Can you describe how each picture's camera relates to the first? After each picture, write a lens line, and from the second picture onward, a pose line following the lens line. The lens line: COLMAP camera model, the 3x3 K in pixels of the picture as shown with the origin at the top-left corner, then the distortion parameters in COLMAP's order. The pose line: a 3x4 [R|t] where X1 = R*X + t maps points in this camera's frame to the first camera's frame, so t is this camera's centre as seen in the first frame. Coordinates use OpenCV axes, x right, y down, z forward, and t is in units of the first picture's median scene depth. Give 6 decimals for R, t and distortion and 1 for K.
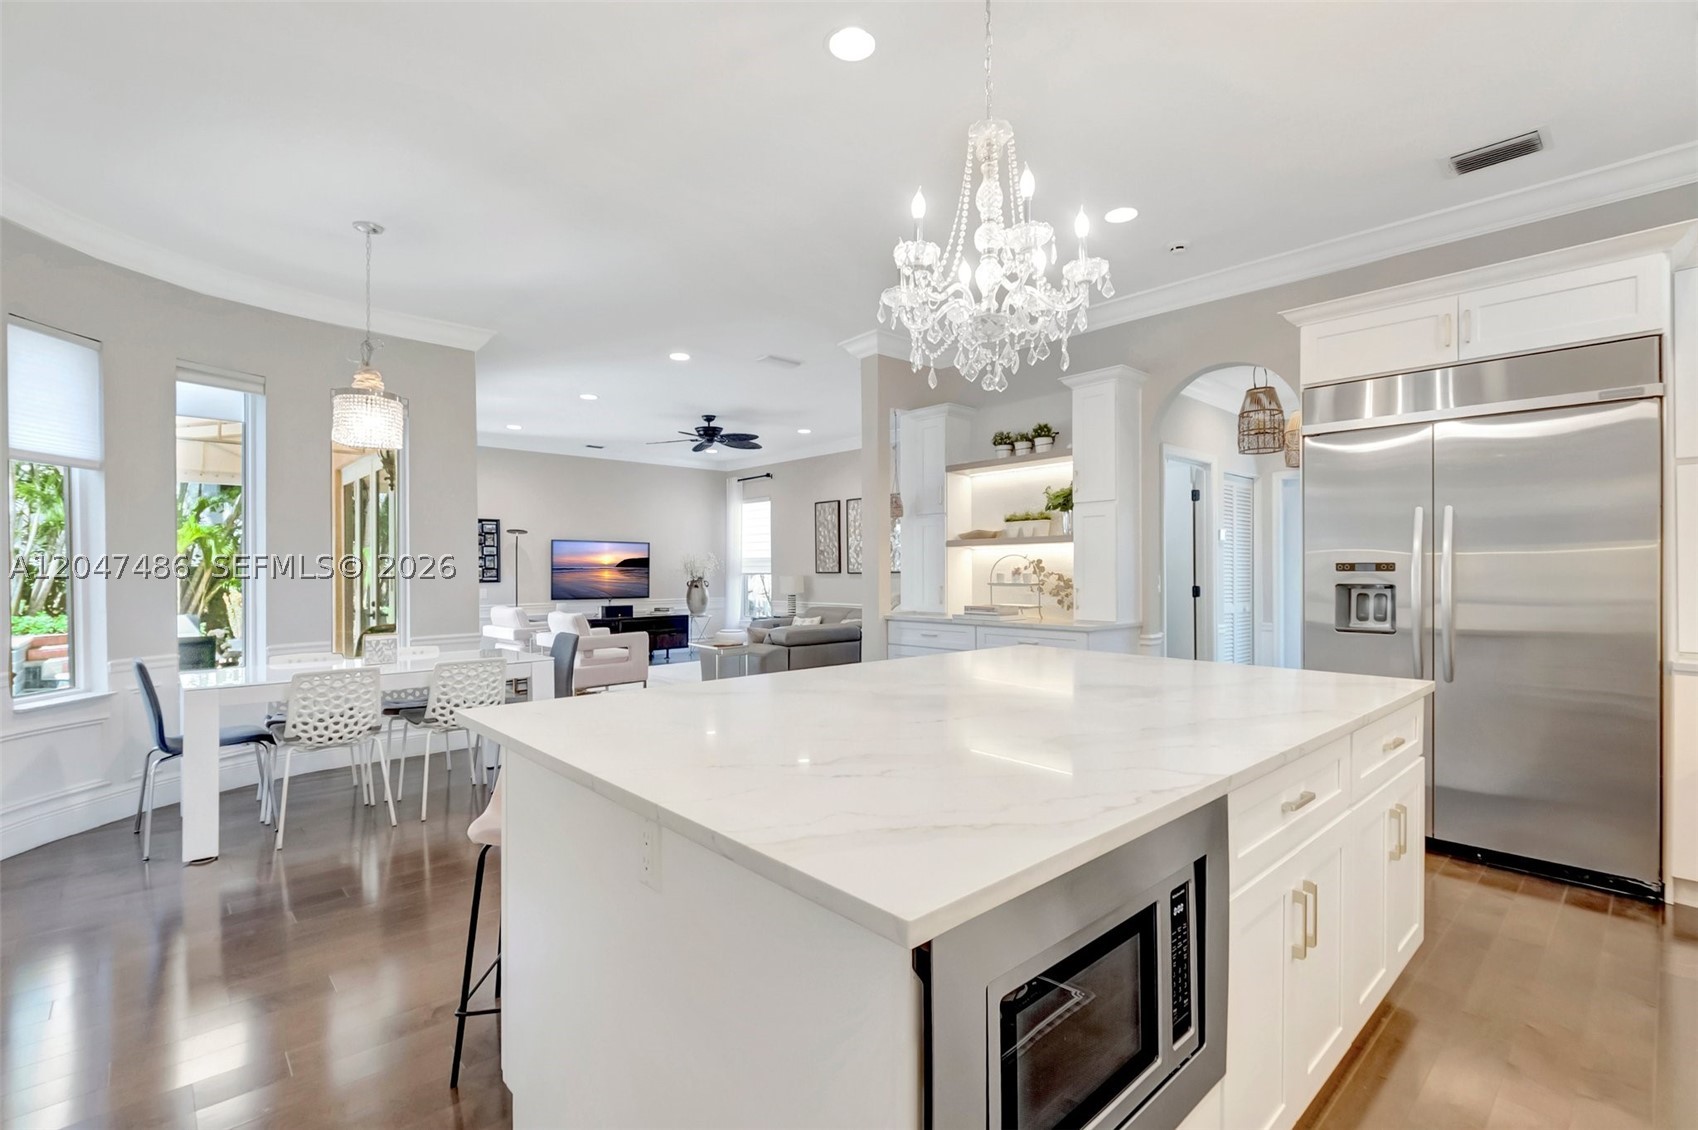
lens RADIAL K [[725.6, 0, 848.5], [0, 725.6, 568.9], [0, 0, 1]] dist [-0.016690, -0.005059]
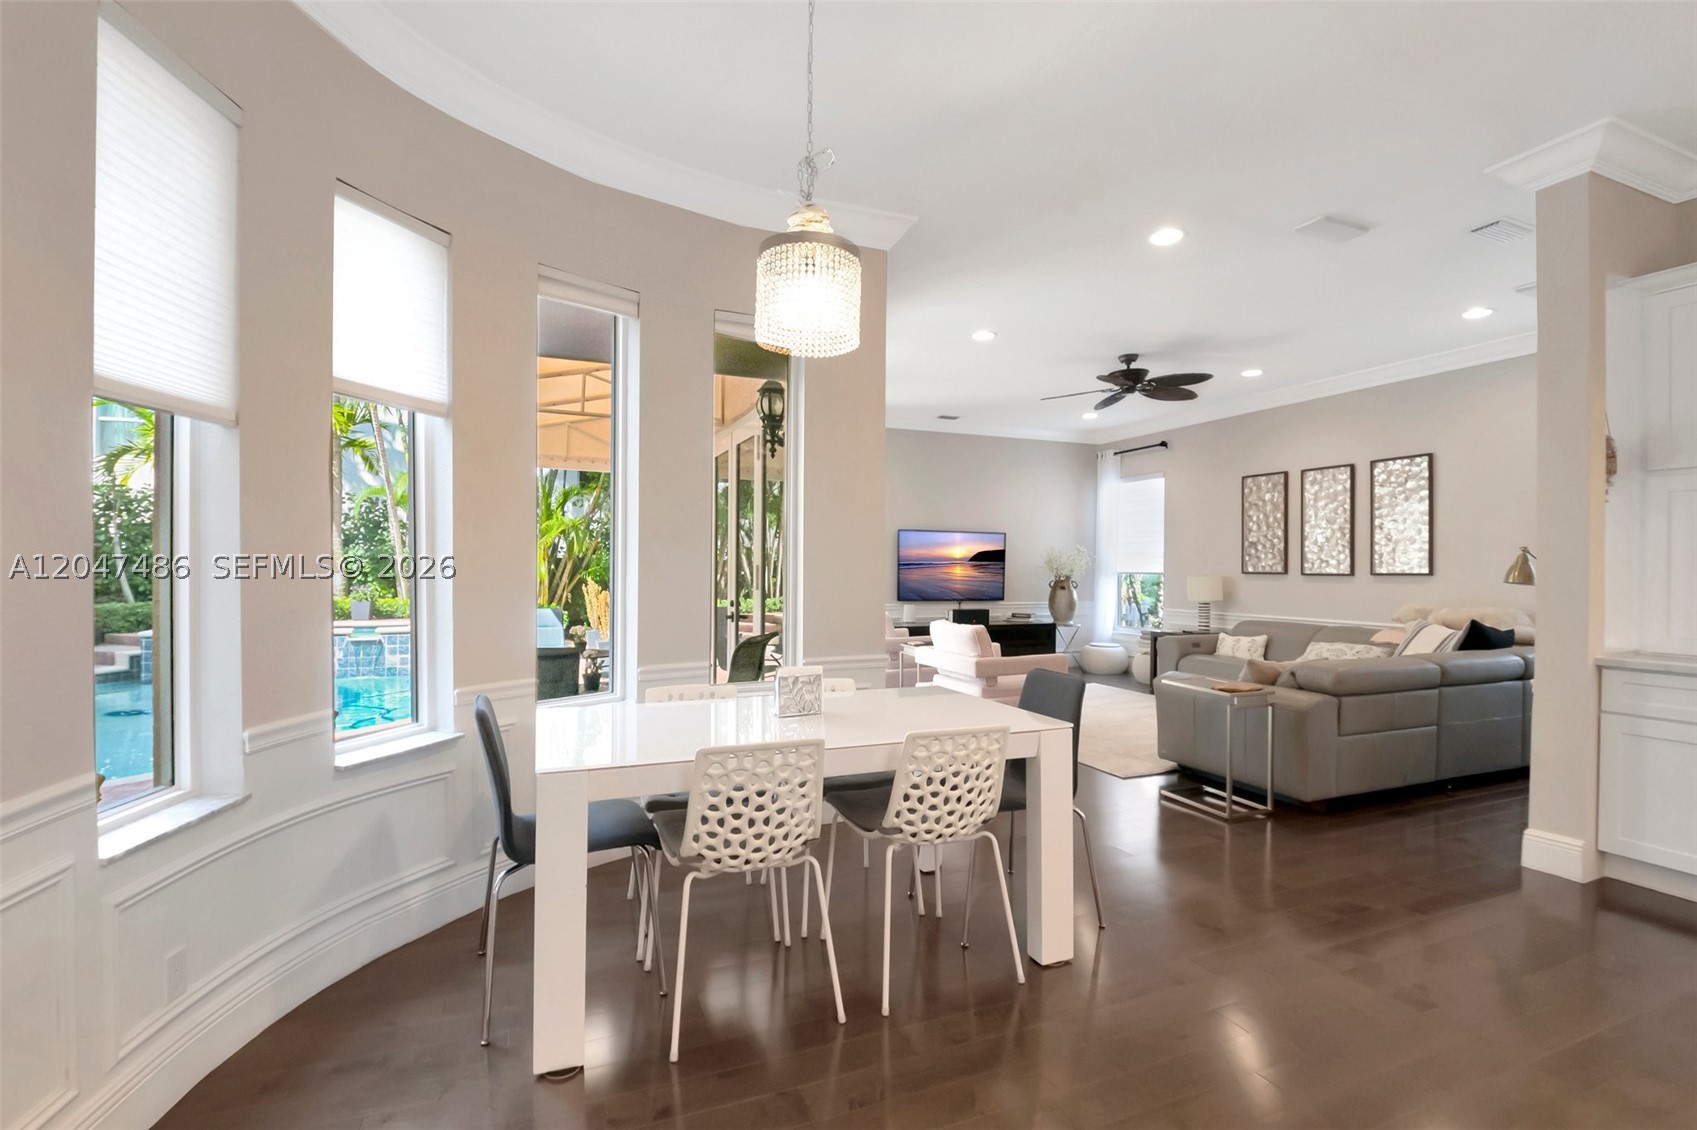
lens RADIAL K [[742.4, 0, 826.6], [0, 742.4, 569.3], [0, 0, 1]] dist [-0.041435, -0.000412]
pose [[0.922218, 0.013687, -0.386428, -0.153274], [-0.011537, 0.999902, 0.007882, 0.000740], [0.386498, -0.002810, 0.922286, 0.169066]]
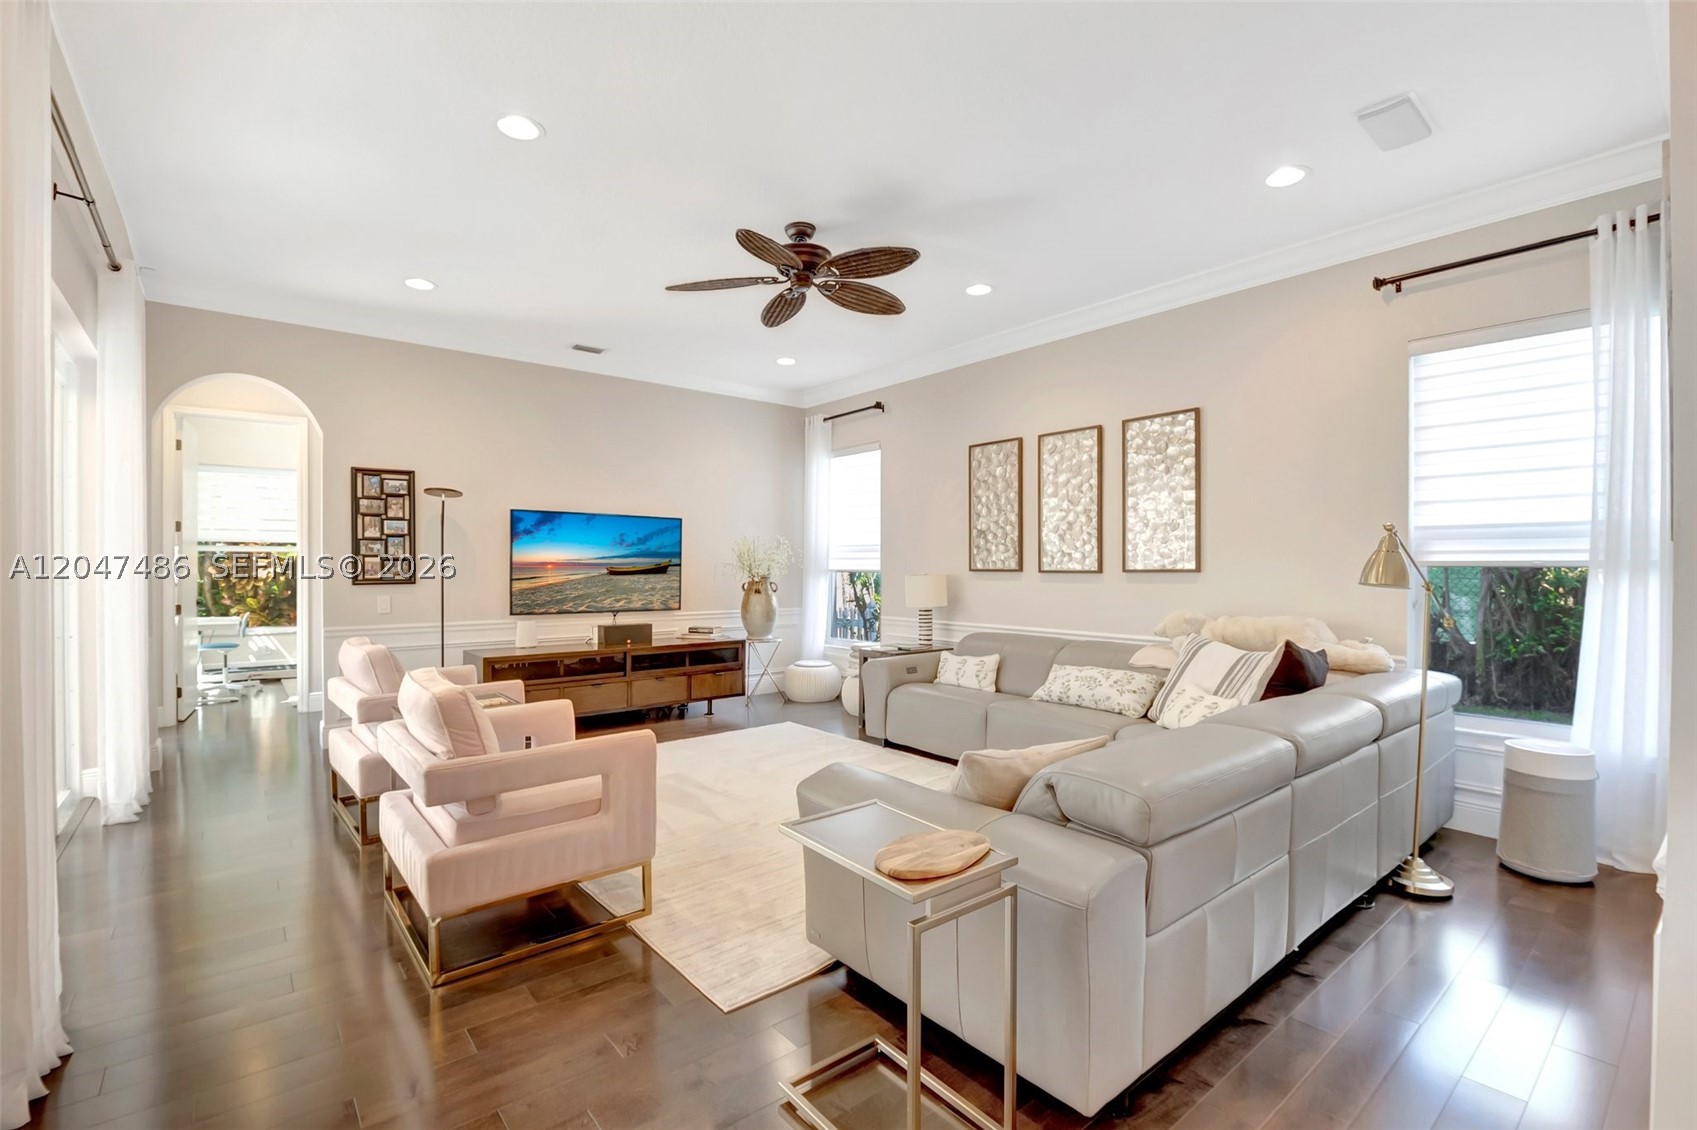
lens RADIAL K [[725.1, 0, 848.0], [0, 725.1, 568.9], [0, 0, 1]] dist [-0.016690, -0.005059]
pose [[0.998197, 0.006771, -0.059646, -0.111596], [-0.006425, 0.999961, 0.005991, 0.001588], [0.059684, -0.005597, 0.998202, 0.452897]]
